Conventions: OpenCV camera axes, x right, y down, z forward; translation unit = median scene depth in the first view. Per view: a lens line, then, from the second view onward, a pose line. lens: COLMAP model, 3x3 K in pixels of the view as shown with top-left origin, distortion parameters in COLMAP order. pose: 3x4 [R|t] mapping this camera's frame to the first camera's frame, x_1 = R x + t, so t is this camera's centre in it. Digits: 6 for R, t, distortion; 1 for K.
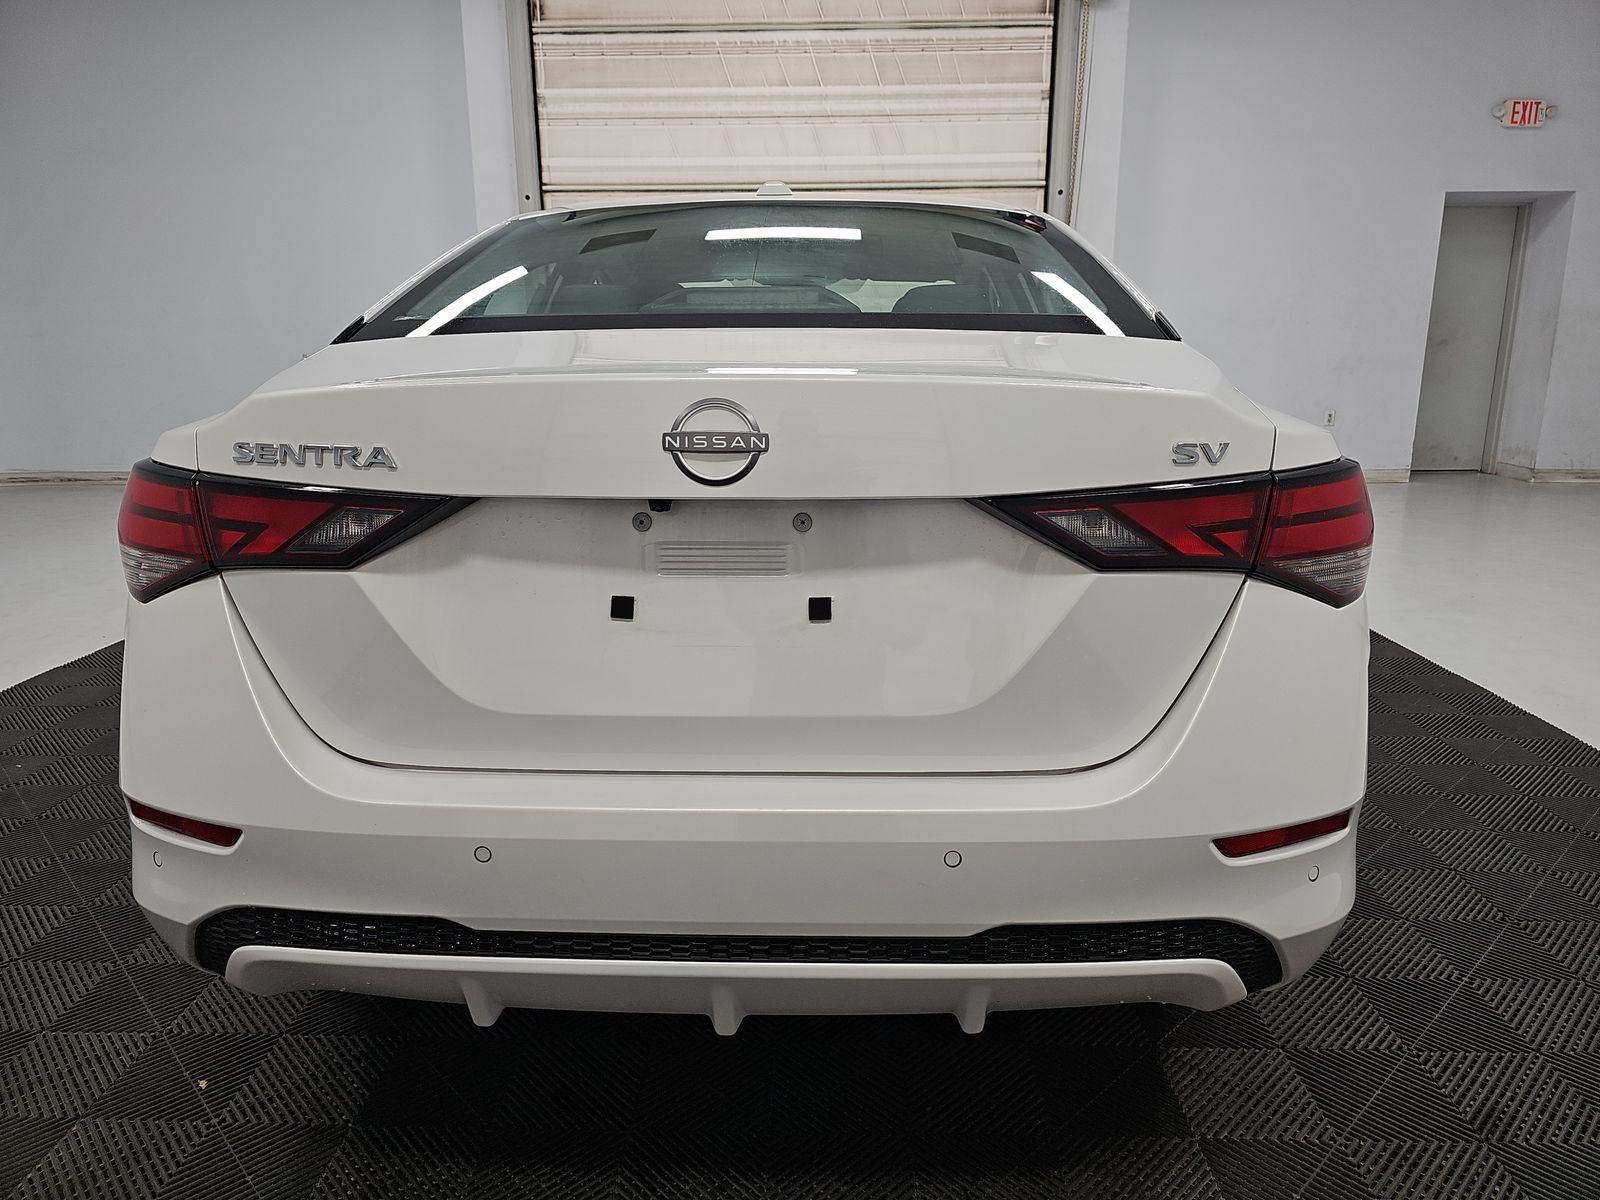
lens RADIAL K [[1079.5, 0, 806.9], [0, 1079.5, 597.7], [0, 0, 1]] dist [0.040955, -0.038355]
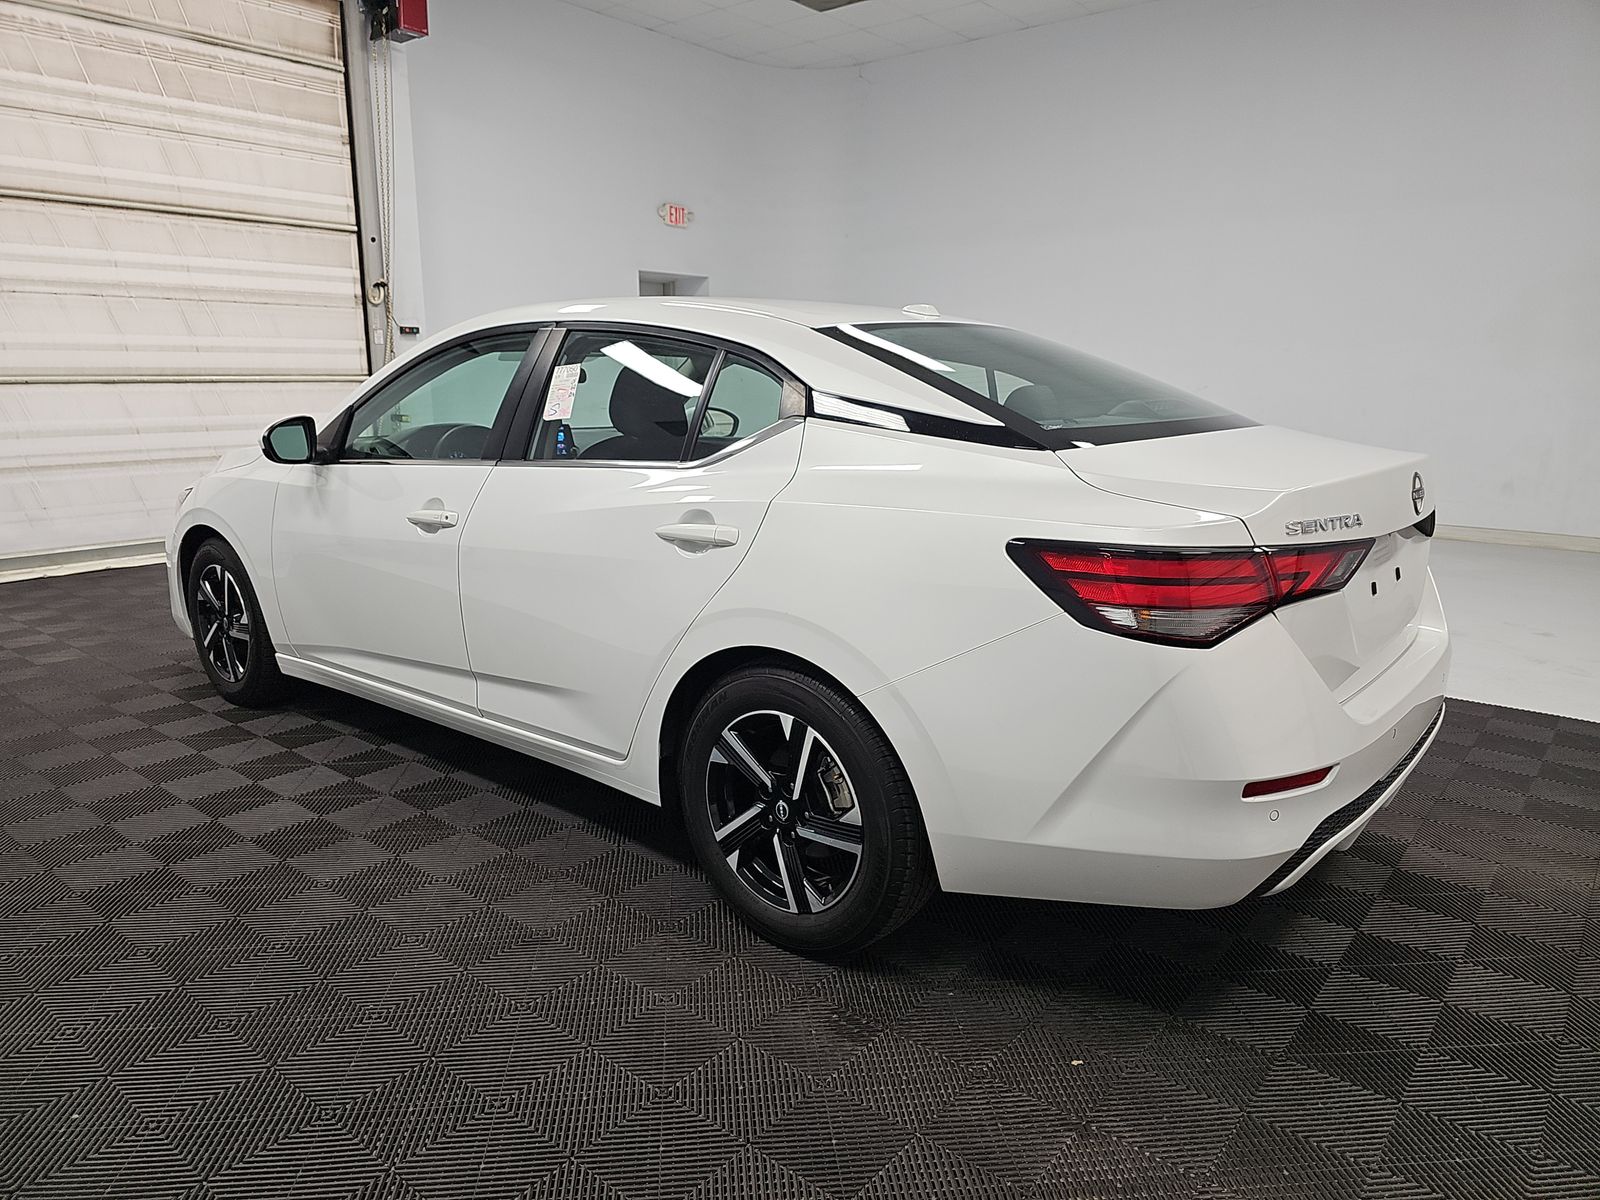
lens RADIAL K [[1079.5, 0, 806.9], [0, 1079.5, 597.7], [0, 0, 1]] dist [0.040955, -0.038355]
pose [[0.618091, -0.154889, 0.770696, -0.349229], [0.172706, 0.983199, 0.059088, -0.040170], [-0.766900, 0.096583, 0.634457, 0.092124]]
